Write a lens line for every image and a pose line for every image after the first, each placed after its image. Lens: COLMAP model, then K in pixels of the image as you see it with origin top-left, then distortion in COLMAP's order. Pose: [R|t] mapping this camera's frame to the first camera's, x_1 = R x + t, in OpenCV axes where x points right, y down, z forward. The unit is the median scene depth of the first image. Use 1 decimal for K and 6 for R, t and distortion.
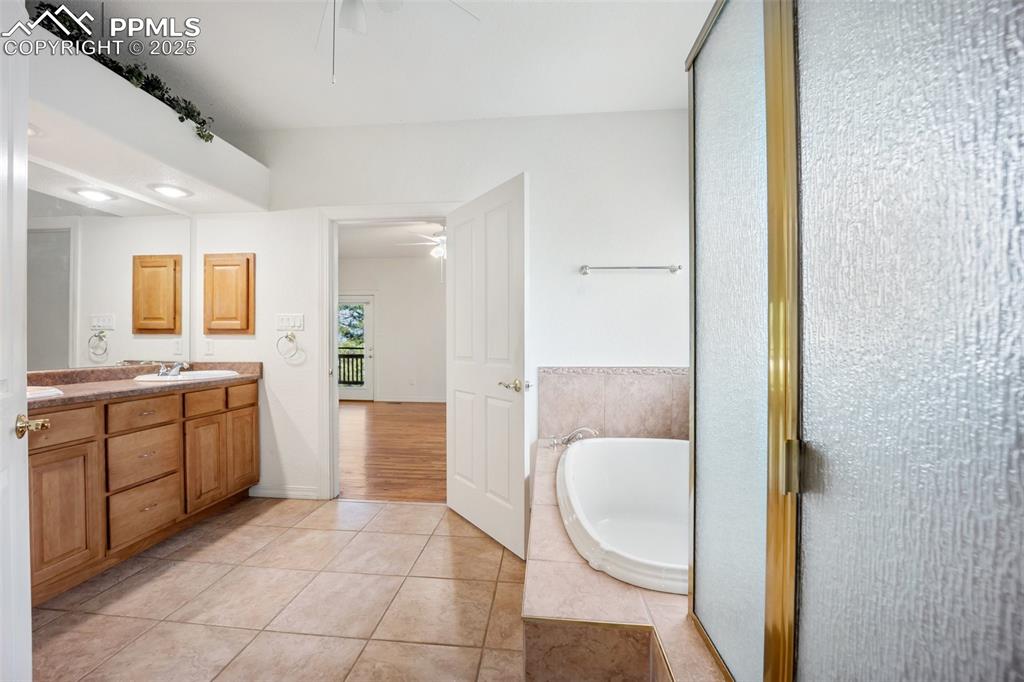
lens RADIAL K [[418.5, 0, 509.6], [0, 418.5, 341.1], [0, 0, 1]] dist [-0.022367, 0.000720]
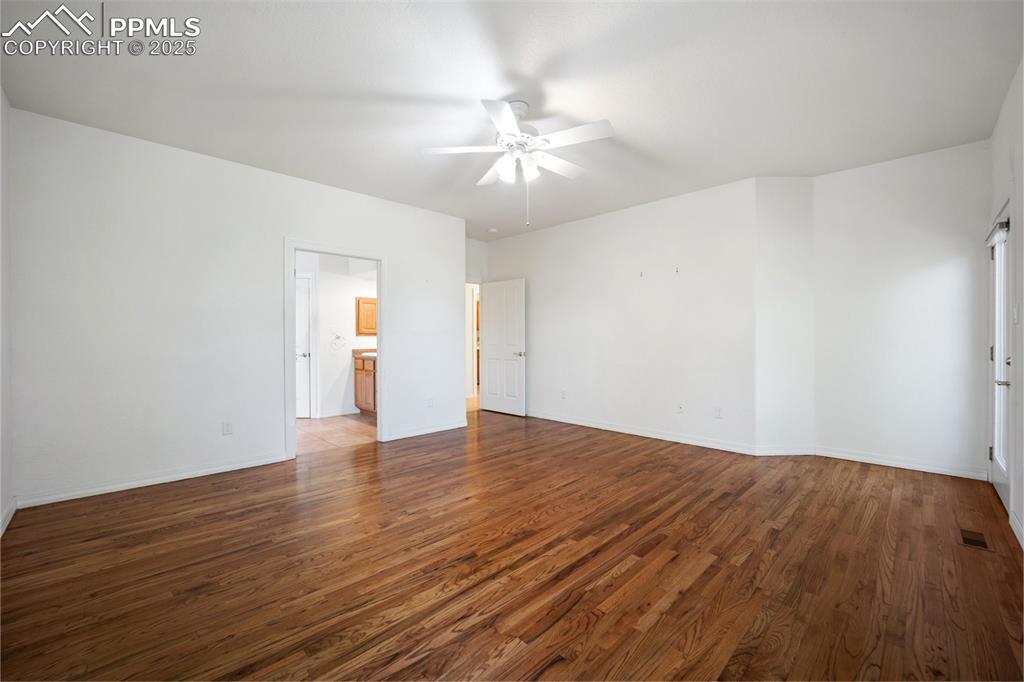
lens RADIAL K [[418.5, 0, 506.3], [0, 418.5, 340.4], [0, 0, 1]] dist [-0.022367, 0.000720]
pose [[-0.648290, 0.004676, -0.761379, 0.529791], [0.002083, 0.999988, 0.004368, -0.000152], [0.761390, 0.001246, -0.648293, 2.828806]]
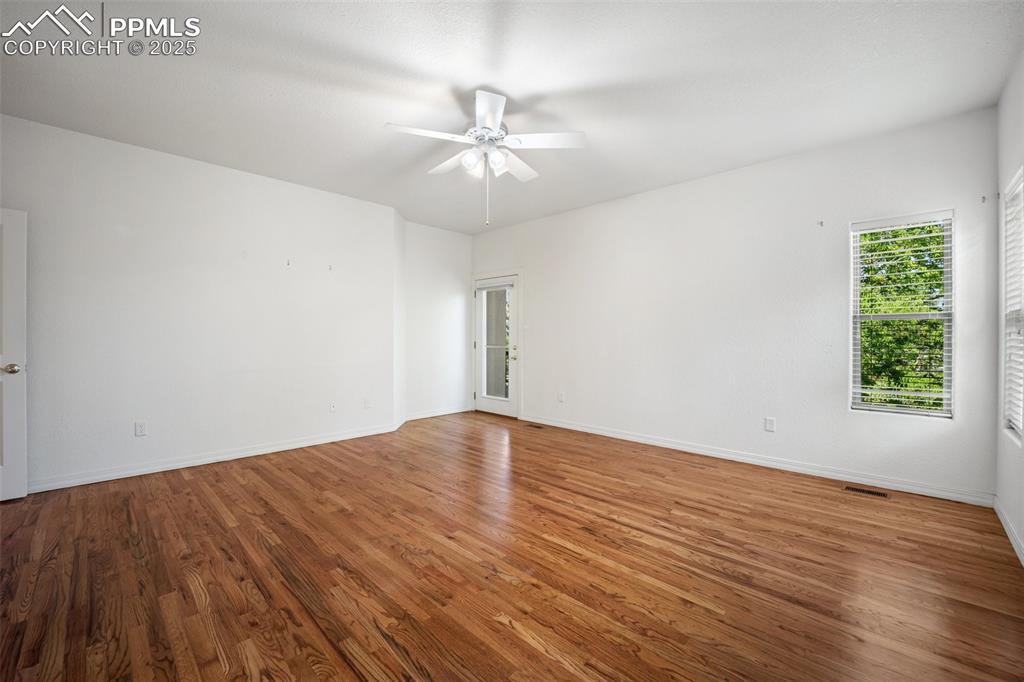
lens RADIAL K [[418.5, 0, 514.6], [0, 418.5, 337.1], [0, 0, 1]] dist [-0.022367, 0.000720]
pose [[0.779361, 0.001231, -0.626574, 0.402959], [-0.001354, 0.999999, 0.000280, -0.000103], [0.626574, 0.000630, 0.779362, 1.331760]]
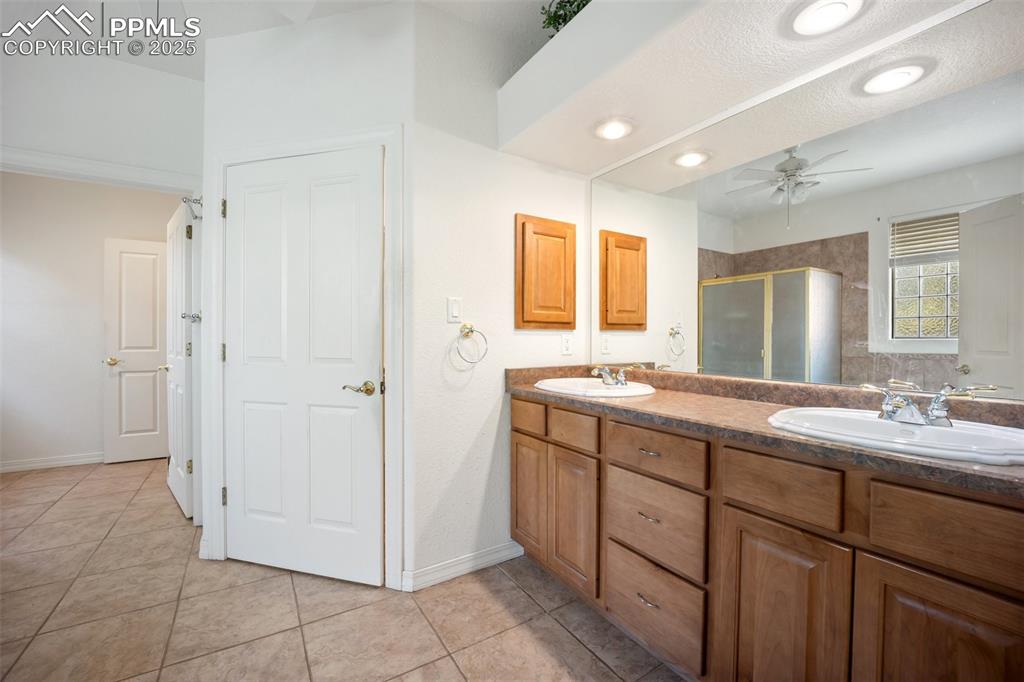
lens RADIAL K [[418.5, 0, 506.6], [0, 418.5, 338.6], [0, 0, 1]] dist [-0.022367, 0.000720]
pose [[-0.796118, -0.002532, -0.605136, -0.268569], [-0.005771, 0.999978, 0.003407, -0.001818], [0.605114, 0.006205, -0.796115, 1.176398]]
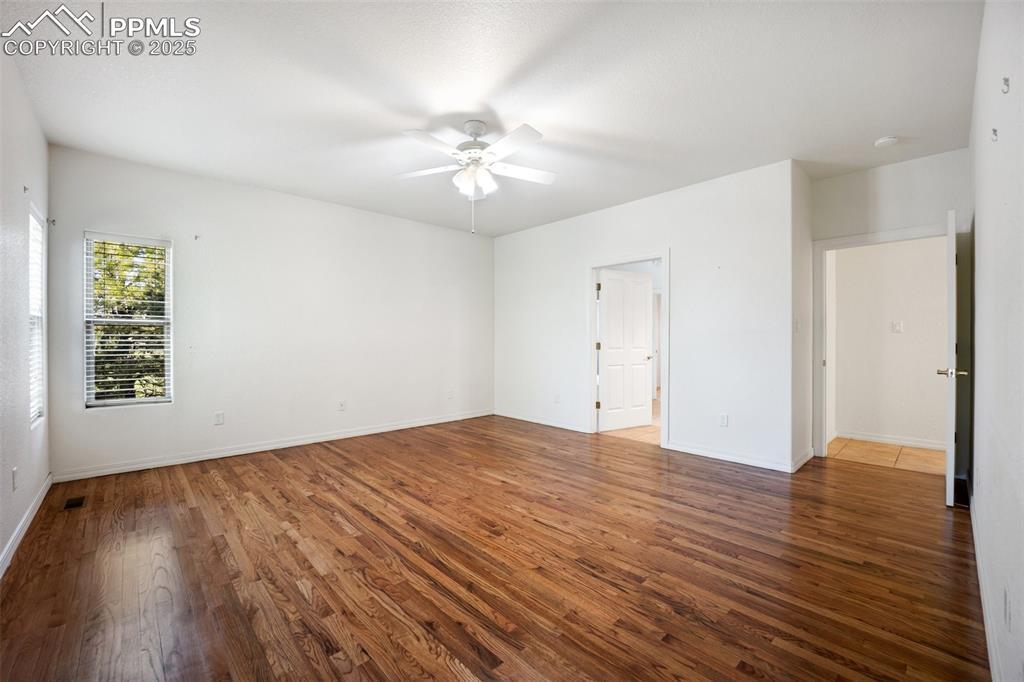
lens RADIAL K [[418.5, 0, 507.4], [0, 418.5, 342.0], [0, 0, 1]] dist [-0.022367, 0.000720]
pose [[-0.737976, -0.003681, 0.674817, -1.212027], [0.000932, 0.999979, 0.006474, -0.002393], [-0.674826, 0.005406, -0.737957, 2.951511]]
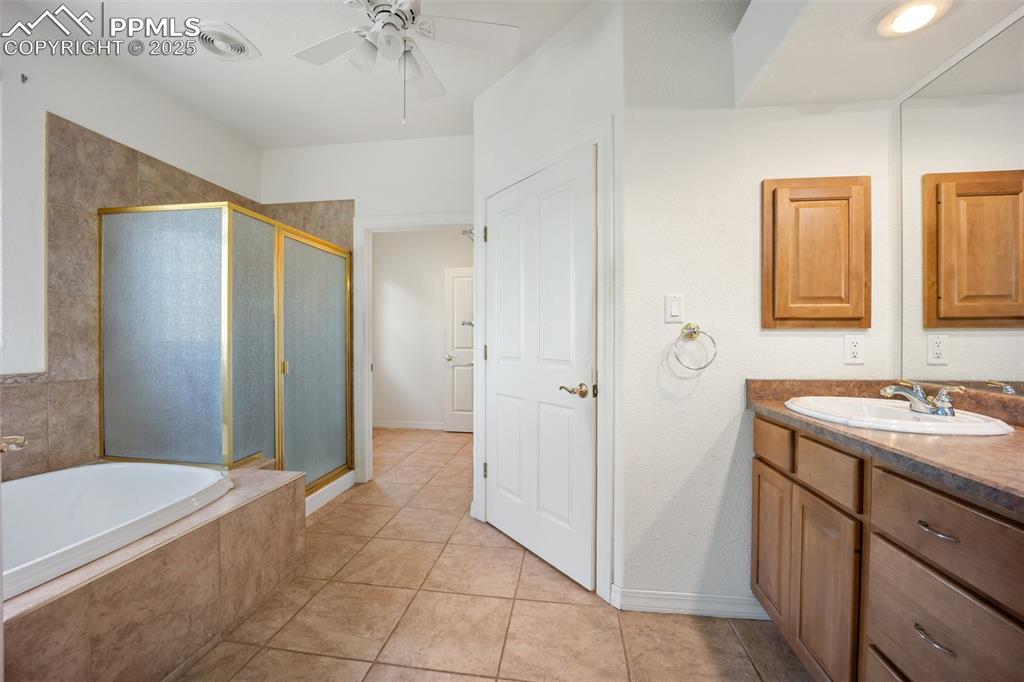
lens RADIAL K [[418.5, 0, 509.7], [0, 418.5, 342.4], [0, 0, 1]] dist [-0.022367, 0.000720]
pose [[-0.998651, -0.003172, 0.051829, -0.431414], [-0.002671, 0.999949, 0.009732, -0.002197], [-0.051858, 0.009581, -0.998609, 1.189230]]
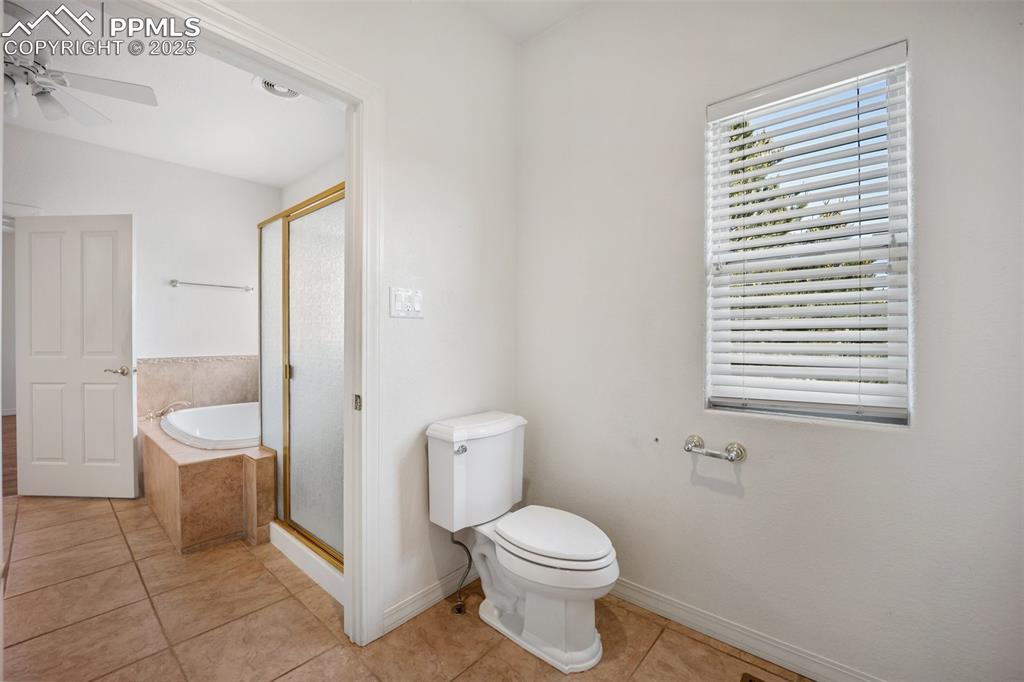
lens RADIAL K [[418.5, 0, 508.6], [0, 418.5, 339.5], [0, 0, 1]] dist [-0.022367, 0.000720]
pose [[0.585860, -0.004574, 0.810399, -0.279602], [-0.000451, 0.999982, 0.005970, -0.003040], [-0.810412, -0.003863, 0.585848, -0.663243]]
